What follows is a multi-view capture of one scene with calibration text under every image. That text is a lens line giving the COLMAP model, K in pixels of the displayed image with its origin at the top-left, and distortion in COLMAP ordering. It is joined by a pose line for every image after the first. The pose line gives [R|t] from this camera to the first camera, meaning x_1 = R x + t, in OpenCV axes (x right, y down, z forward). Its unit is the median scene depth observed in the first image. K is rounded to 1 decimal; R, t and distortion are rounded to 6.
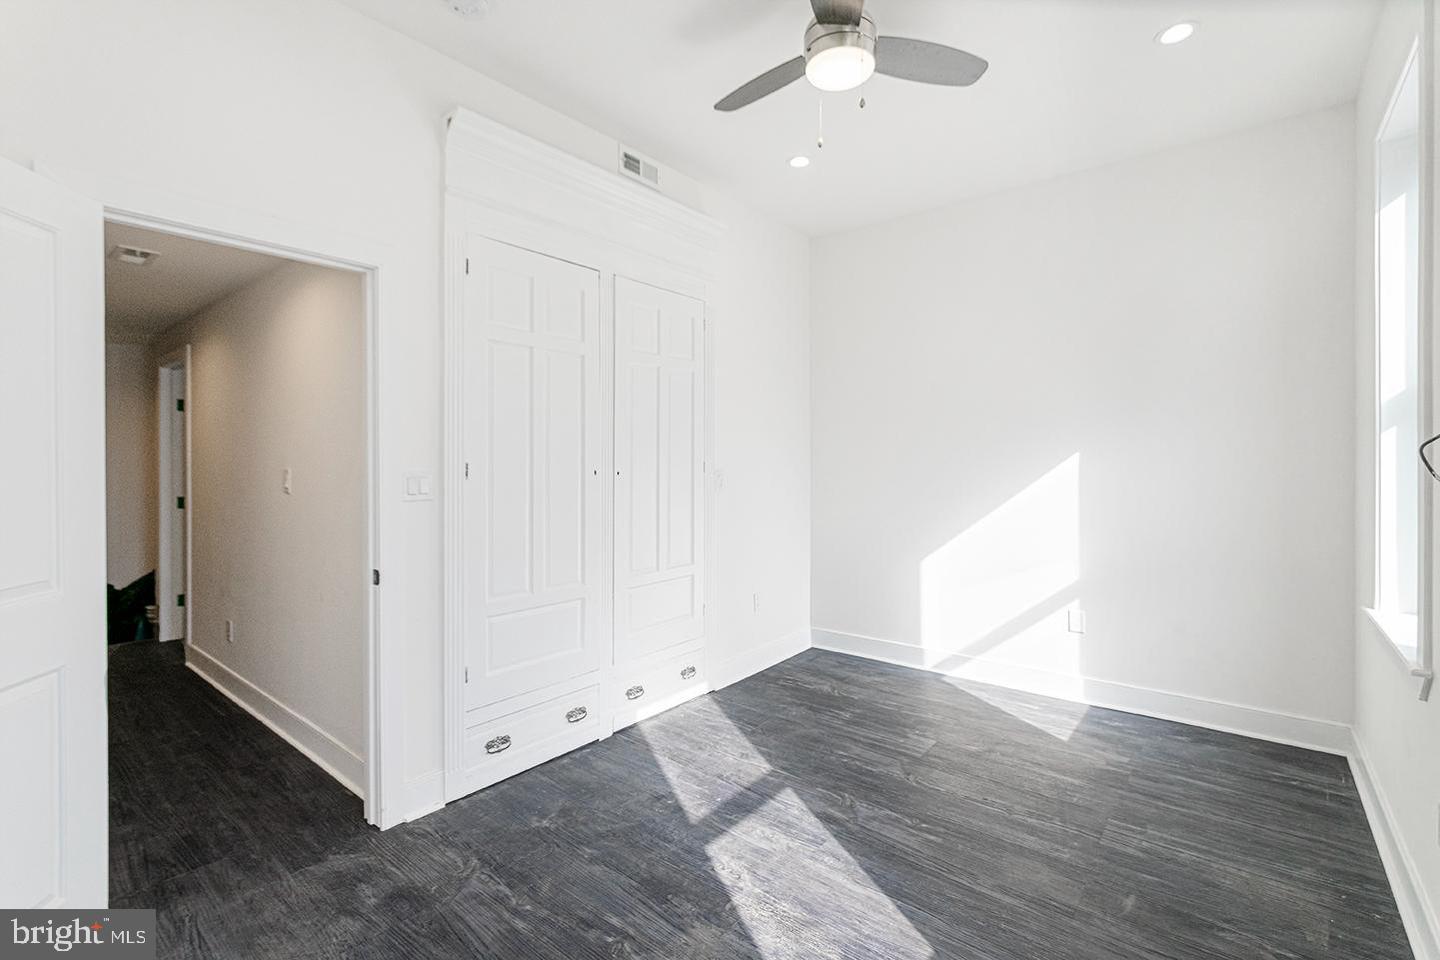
lens RADIAL K [[645.5, 0, 710.2], [0, 645.5, 465.5], [0, 0, 1]] dist [-0.002352, 0.001119]
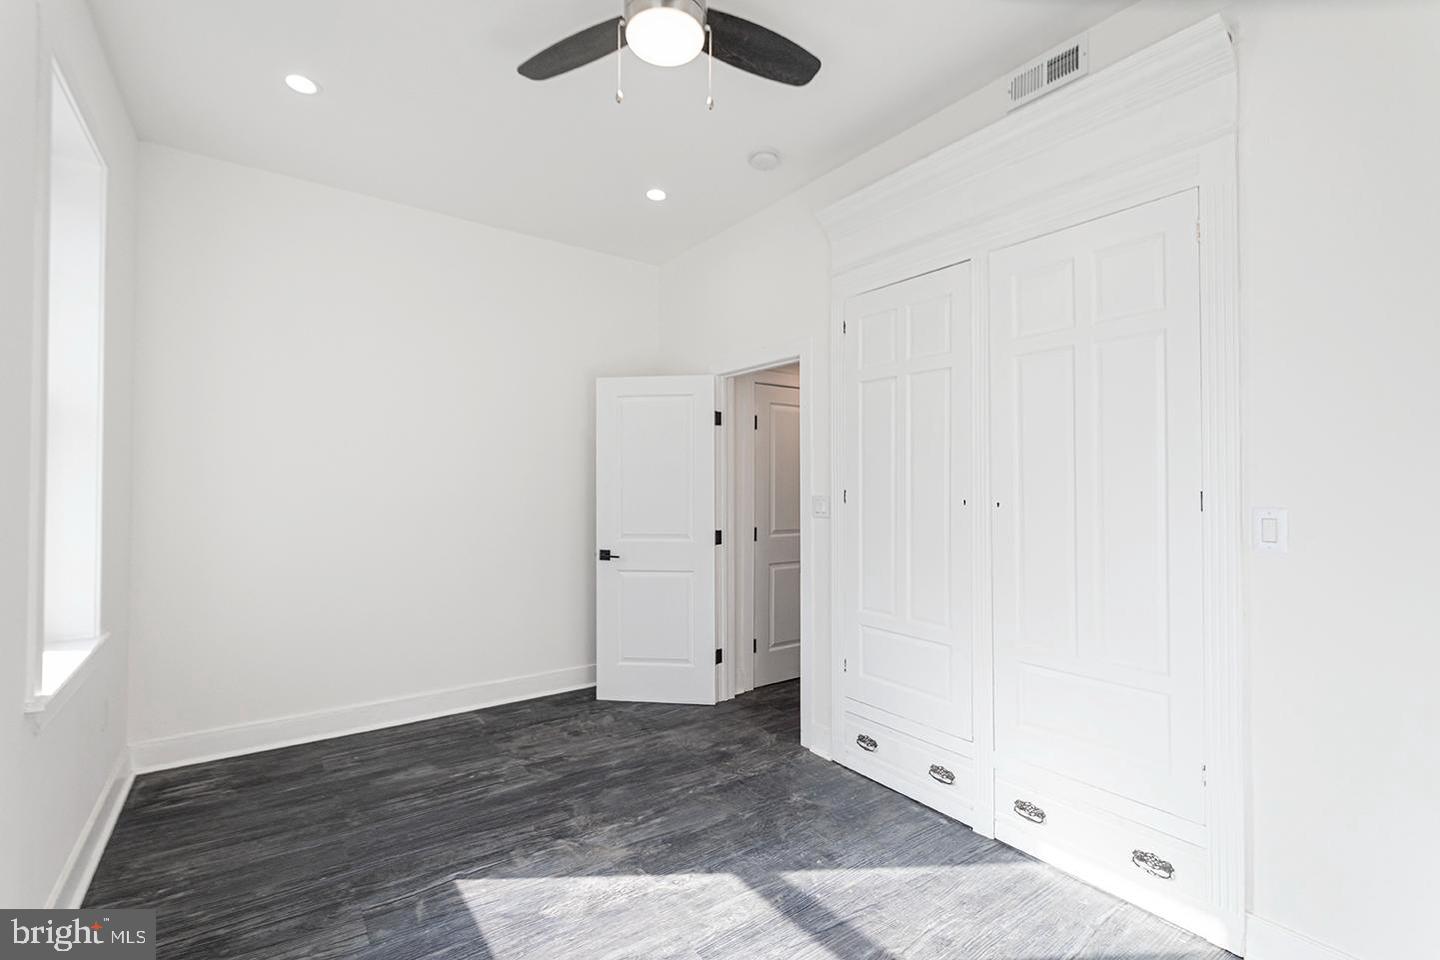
lens RADIAL K [[645.5, 0, 723.2], [0, 645.5, 481.9], [0, 0, 1]] dist [-0.002352, 0.001119]
pose [[-0.245440, -0.006174, -0.969392, 0.828308], [-0.010781, 0.999935, -0.003638, -0.010268], [0.969352, 0.009558, -0.245490, 1.049930]]
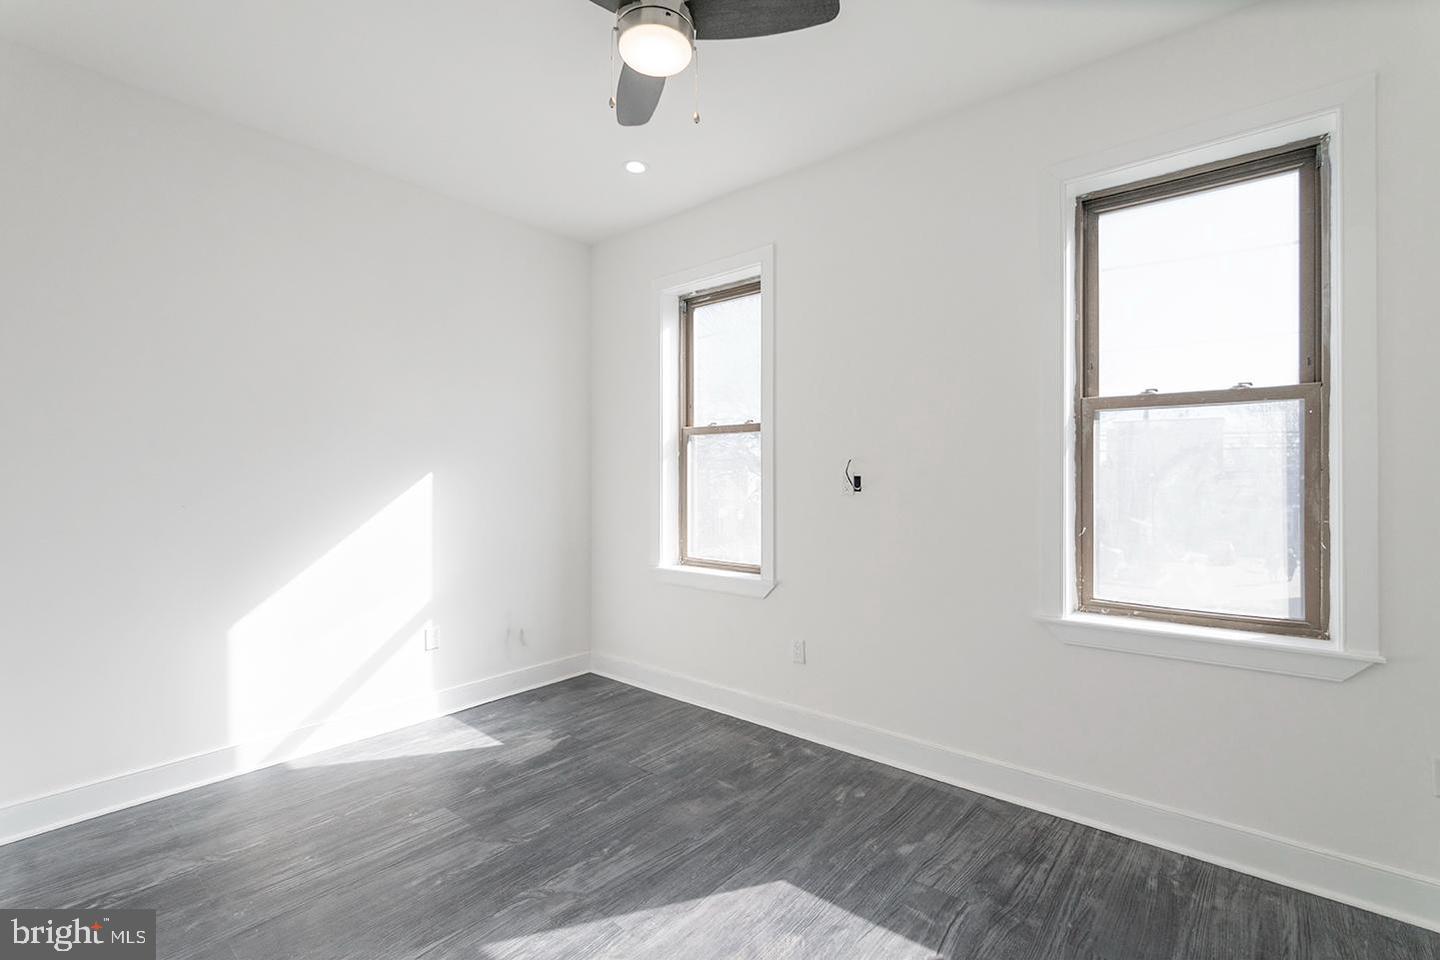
lens RADIAL K [[645.5, 0, 711.2], [0, 645.5, 478.8], [0, 0, 1]] dist [-0.002352, 0.001119]
pose [[0.006391, 0.002764, 0.999976, -0.583708], [0.008542, 0.999960, -0.002818, -0.001271], [-0.999943, 0.008560, 0.006367, 0.746908]]
